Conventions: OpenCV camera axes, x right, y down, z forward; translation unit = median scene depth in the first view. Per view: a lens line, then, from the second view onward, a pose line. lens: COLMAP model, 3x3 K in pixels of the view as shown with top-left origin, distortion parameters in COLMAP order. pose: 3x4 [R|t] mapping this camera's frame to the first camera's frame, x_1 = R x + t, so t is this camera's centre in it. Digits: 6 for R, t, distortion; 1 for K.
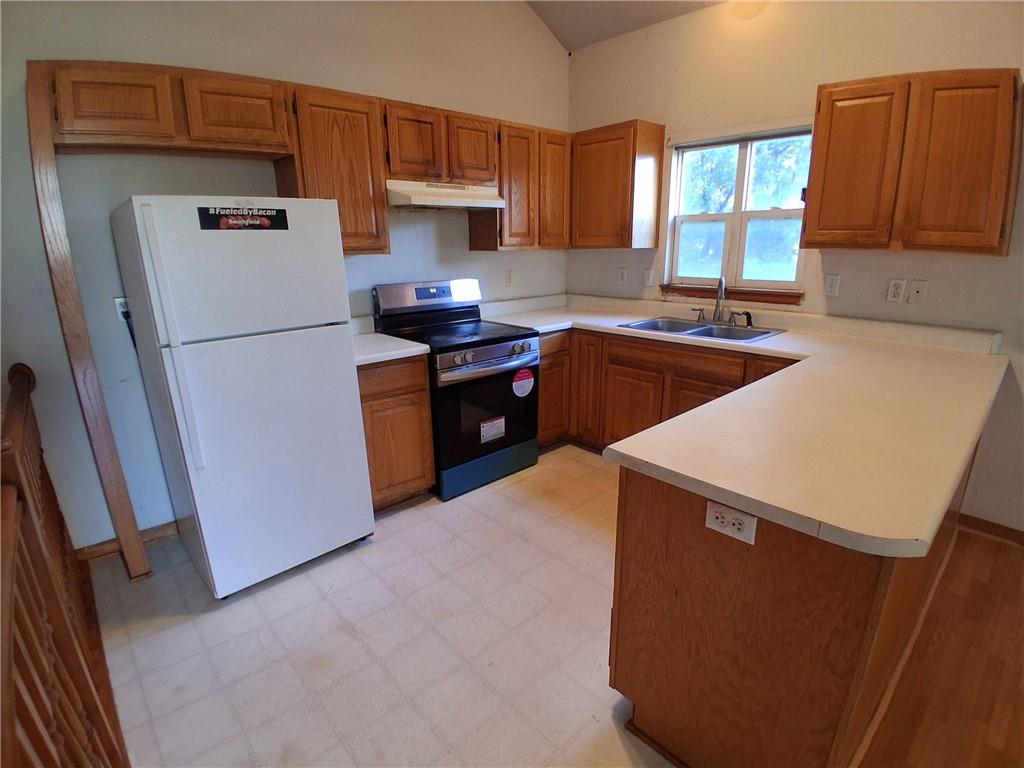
lens RADIAL K [[507.8, 0, 519.4], [0, 507.8, 394.5], [0, 0, 1]] dist [0.025511, -0.055444]
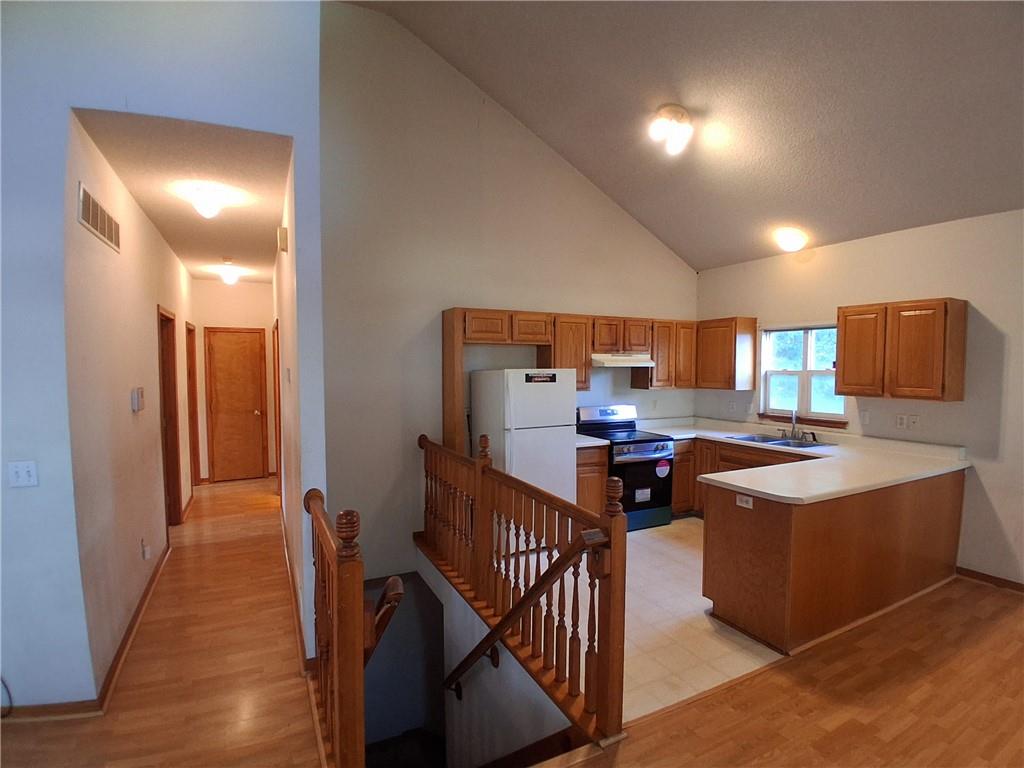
lens RADIAL K [[507.8, 0, 519.4], [0, 507.8, 394.5], [0, 0, 1]] dist [0.025511, -0.055444]
pose [[0.963847, 0.028656, -0.264912, -0.010299], [-0.089896, 0.970882, -0.222053, 0.153176], [0.250835, 0.237840, 0.938357, -0.719625]]
